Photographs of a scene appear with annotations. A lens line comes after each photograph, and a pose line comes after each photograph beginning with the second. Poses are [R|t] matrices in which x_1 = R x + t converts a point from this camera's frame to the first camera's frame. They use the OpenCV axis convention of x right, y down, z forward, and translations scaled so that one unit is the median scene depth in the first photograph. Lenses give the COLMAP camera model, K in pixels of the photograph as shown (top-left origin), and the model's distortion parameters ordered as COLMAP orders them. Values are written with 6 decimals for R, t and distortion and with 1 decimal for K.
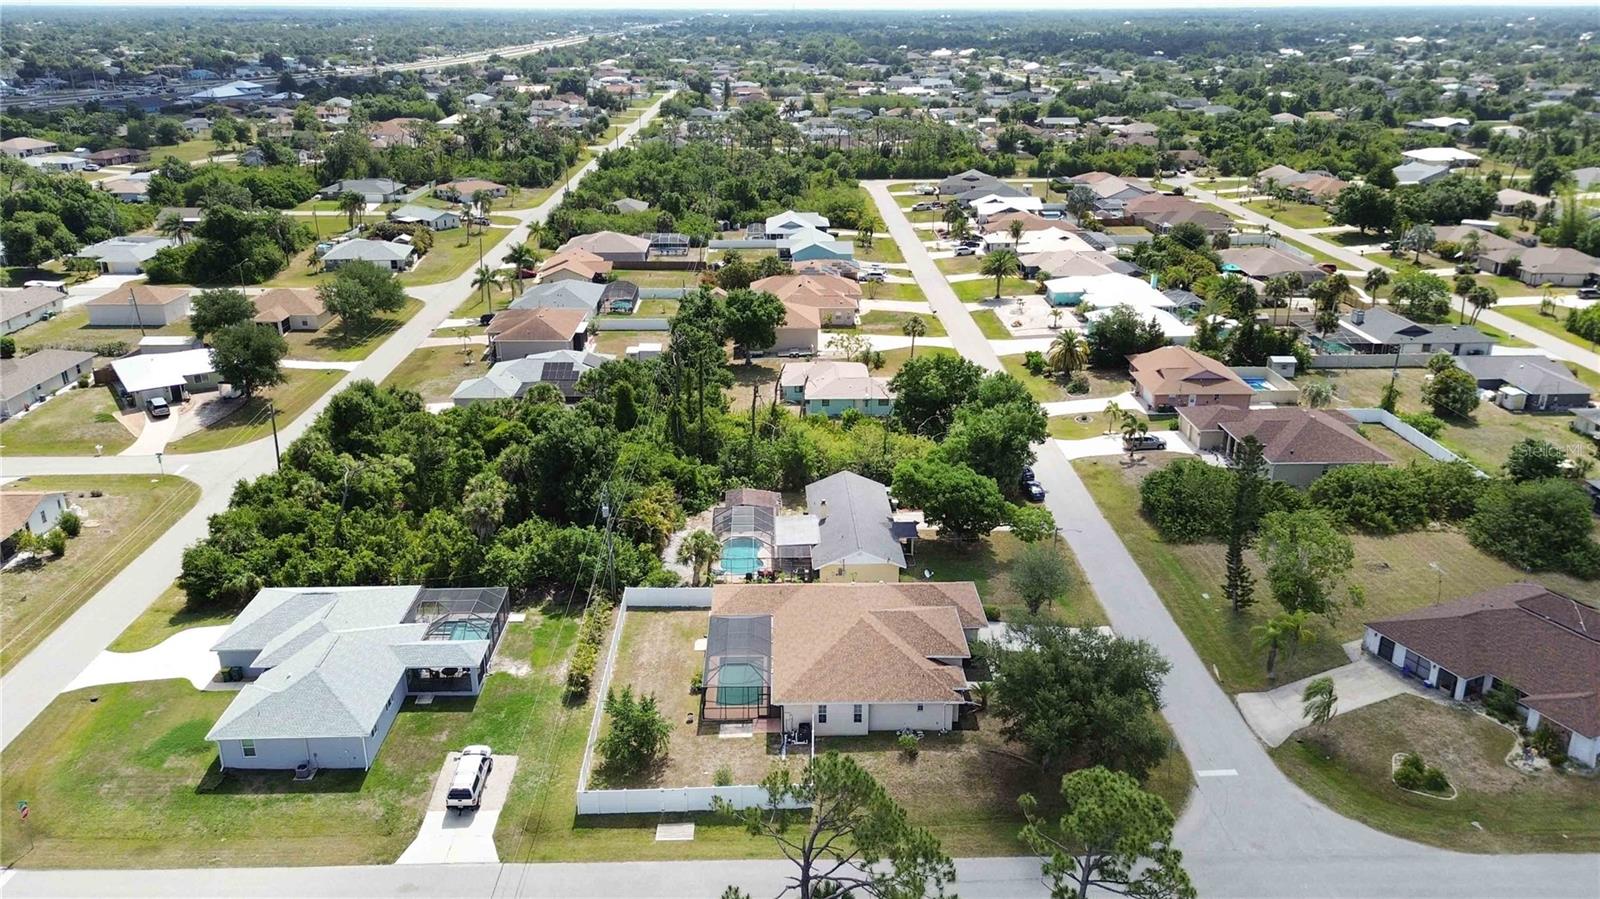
lens RADIAL K [[1185.0, 0, 800.0], [0, 1185.0, 449.5], [0, 0, 1]] dist [0.086636, -0.099988]
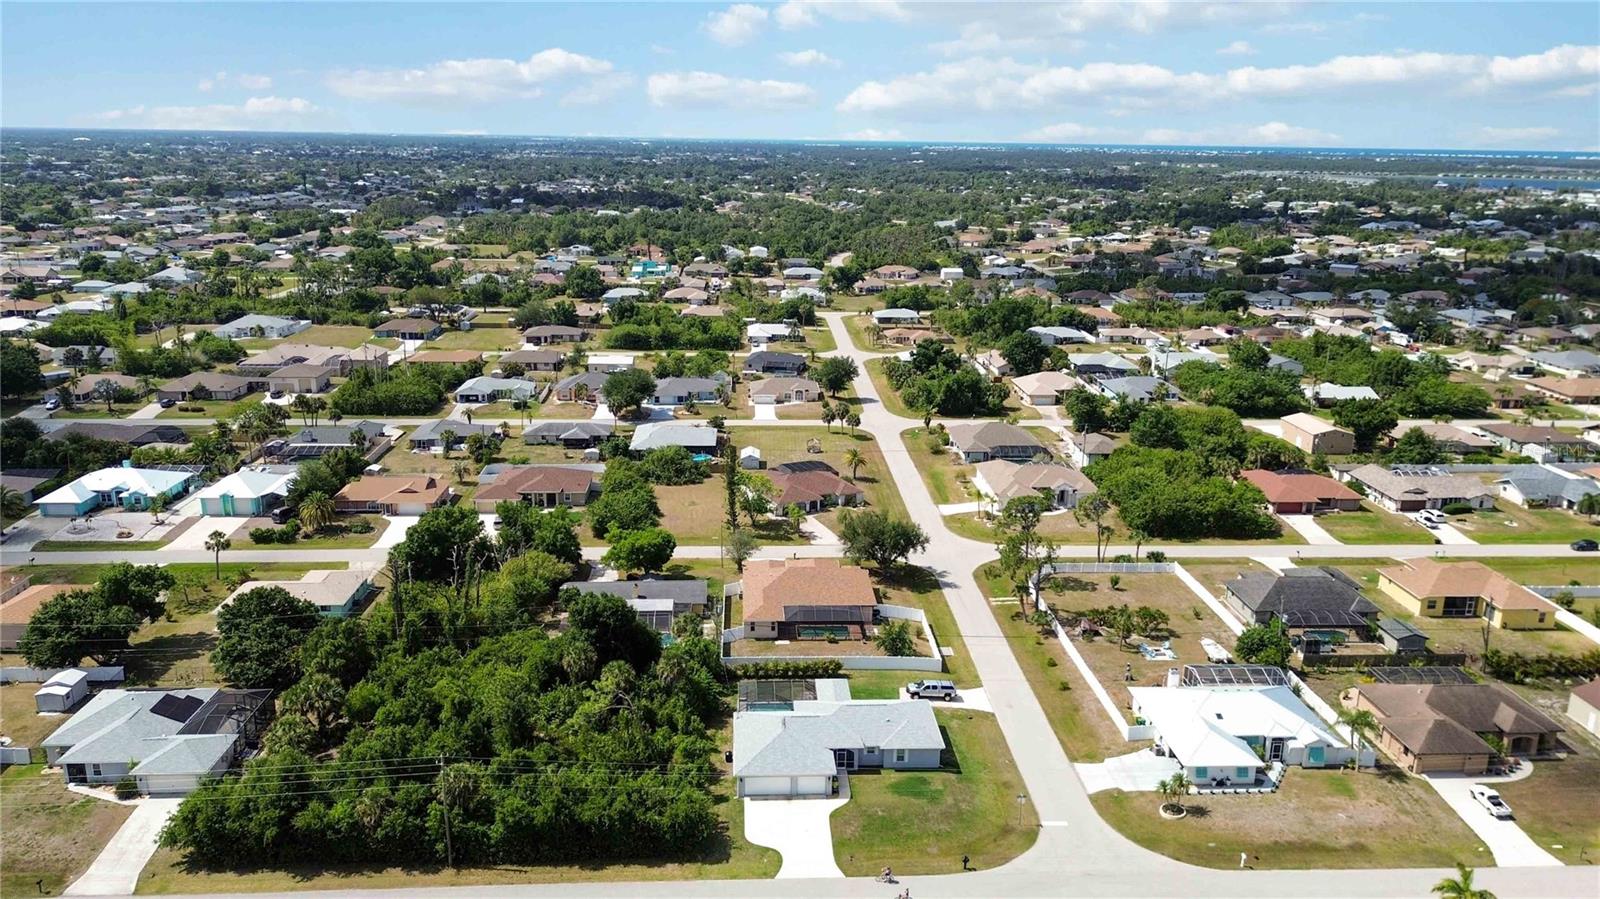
lens RADIAL K [[1157.7, 0, 802.8], [0, 1157.7, 447.5], [0, 0, 1]] dist [0.098988, -0.130909]
pose [[-0.032932, -0.256443, 0.965998, -1.676804], [0.333112, 0.908444, 0.252520, -0.508457], [-0.942312, 0.330101, 0.055507, 0.864032]]
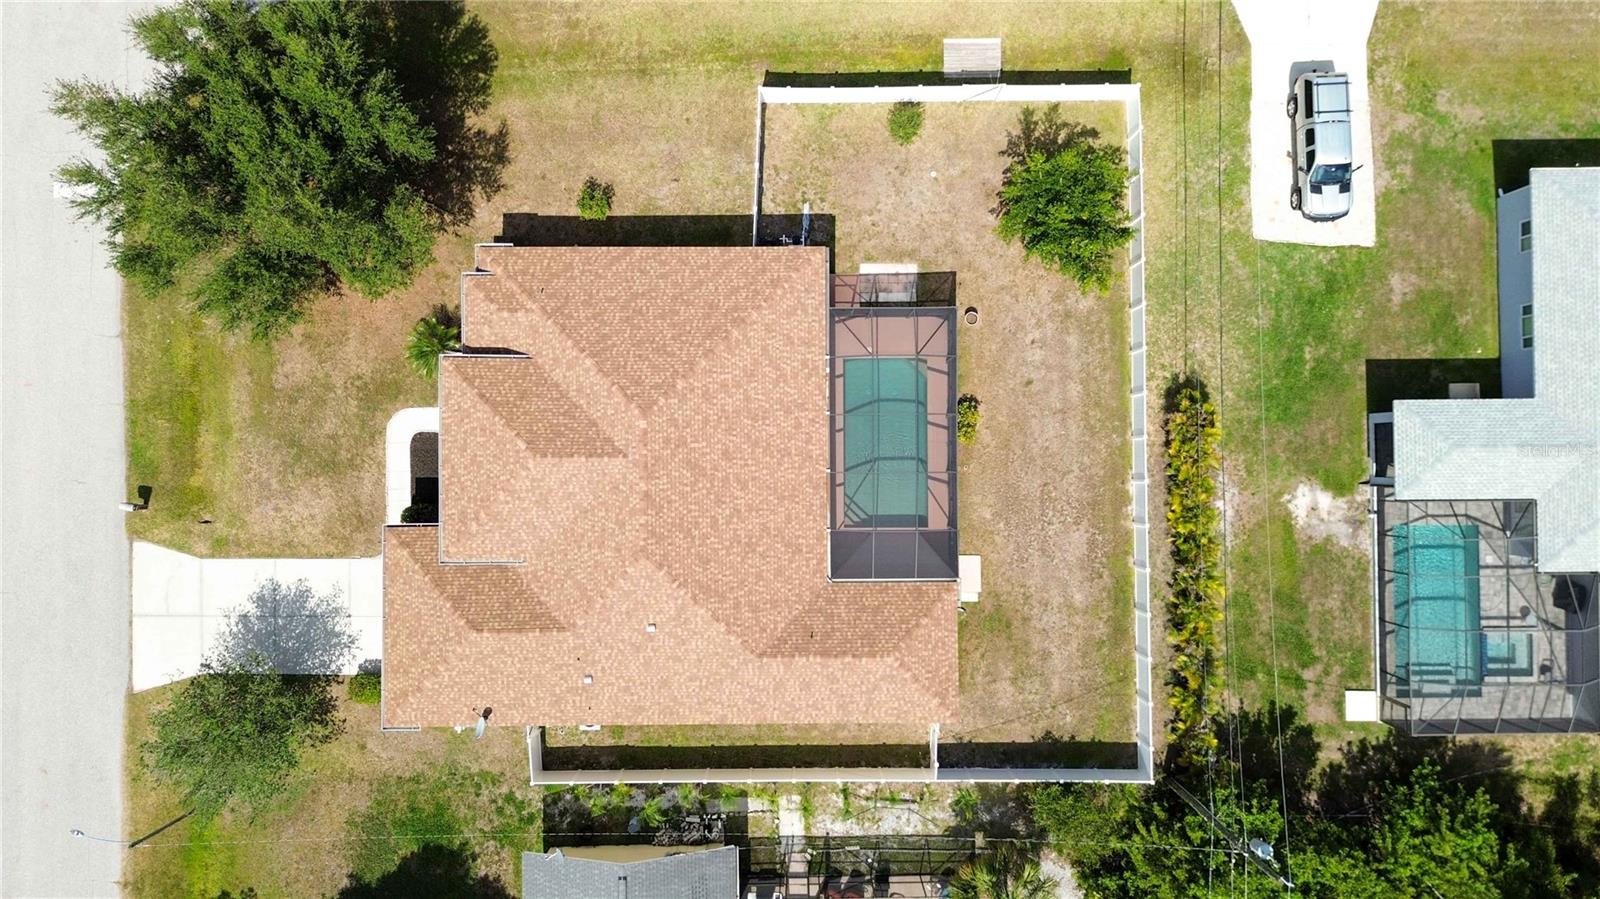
lens RADIAL K [[1133.0, 0, 803.9], [0, 1133.0, 448.2], [0, 0, 1]] dist [0.079716, -0.098420]
pose [[-0.999918, -0.012378, 0.003214, -0.015134], [0.007208, -0.337910, 0.941151, -0.294072], [-0.010563, 0.941097, 0.337972, 0.851208]]
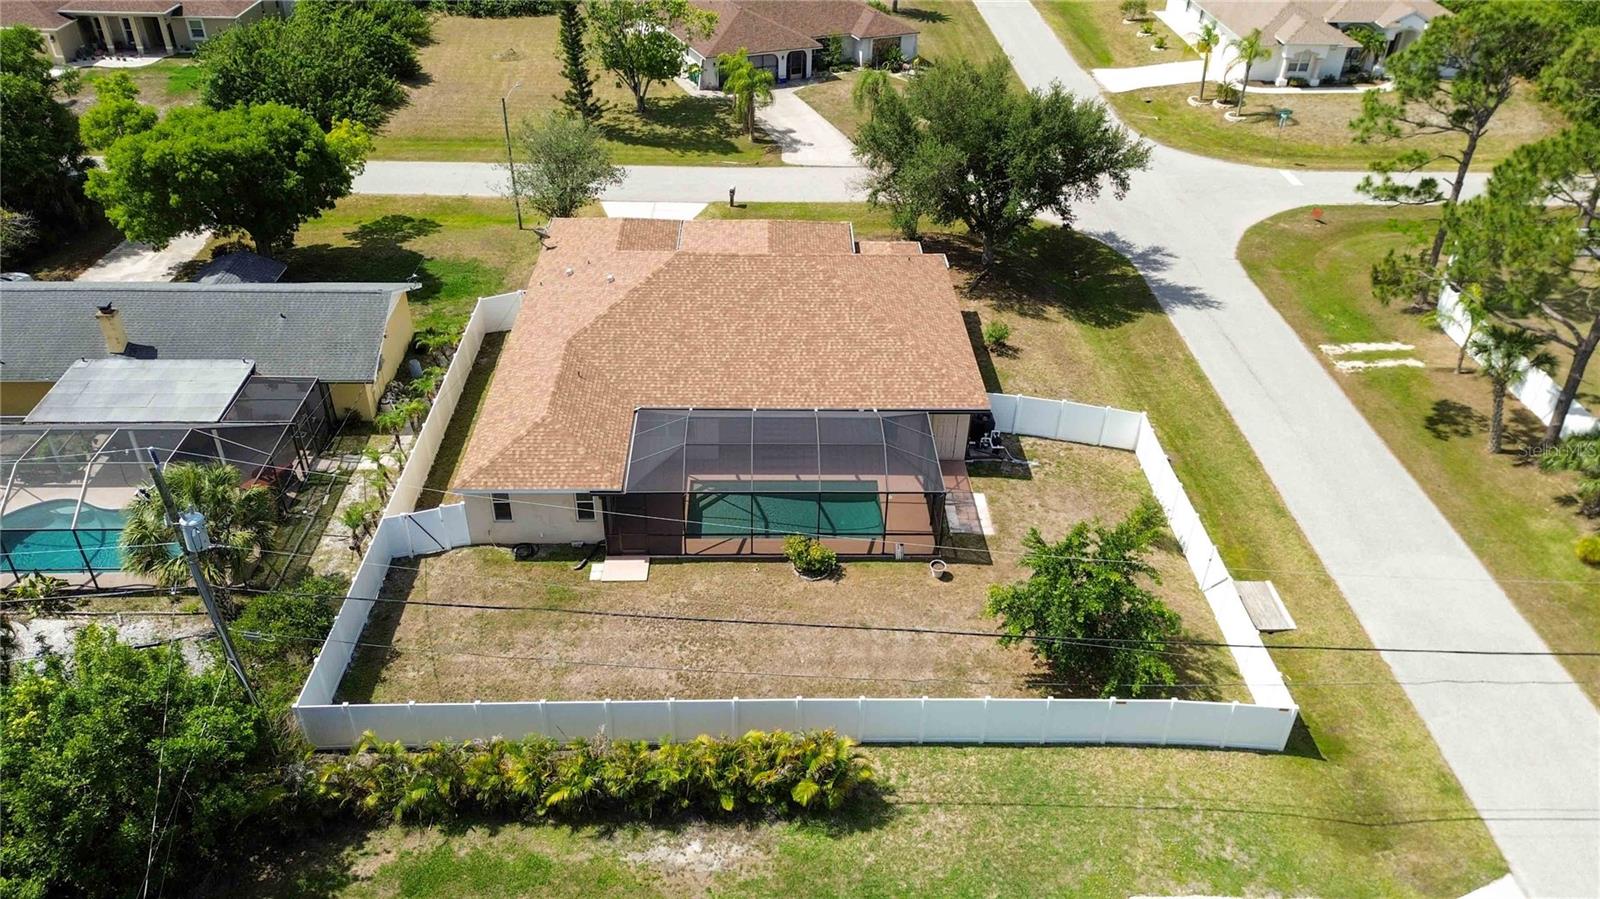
lens RADIAL K [[1133.0, 0, 803.9], [0, 1133.0, 448.2], [0, 0, 1]] dist [0.079716, -0.098420]
pose [[-0.015705, -0.562327, 0.826766, -0.415969], [0.324009, 0.779388, 0.536257, -0.063321], [-0.945924, 0.276302, 0.169958, 0.933279]]
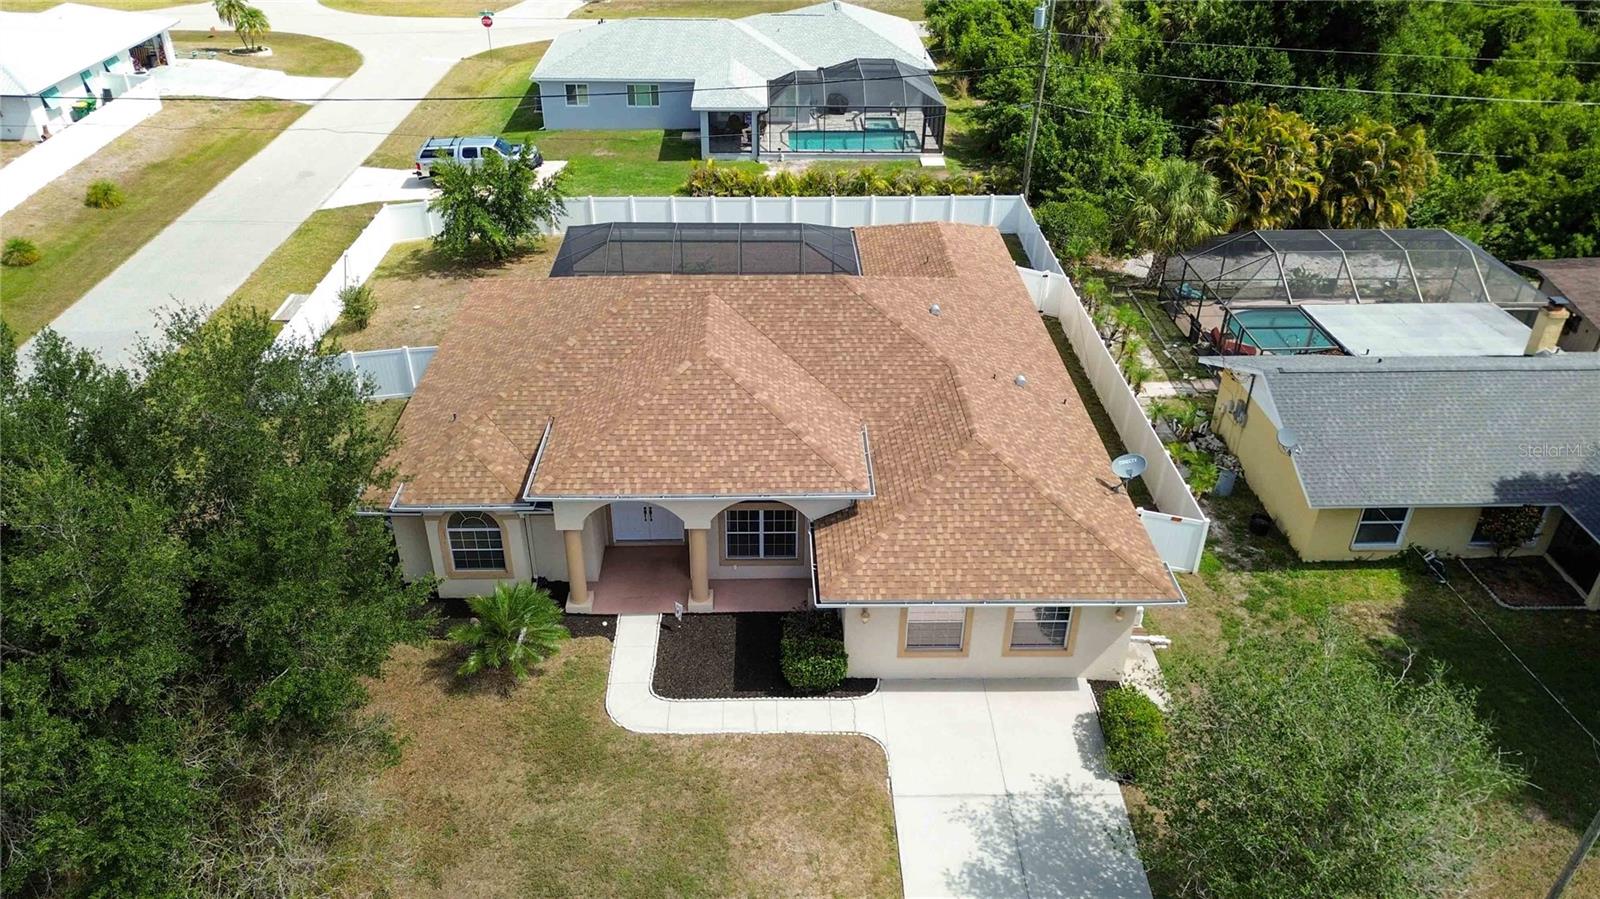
lens RADIAL K [[1140.0, 0, 805.9], [0, 1140.0, 443.2], [0, 0, 1]] dist [0.069686, -0.081057]
pose [[0.016436, 0.525684, -0.850521, 0.376080], [-0.361332, 0.796271, 0.485171, -0.004048], [0.932292, 0.299346, 0.203035, 0.981930]]
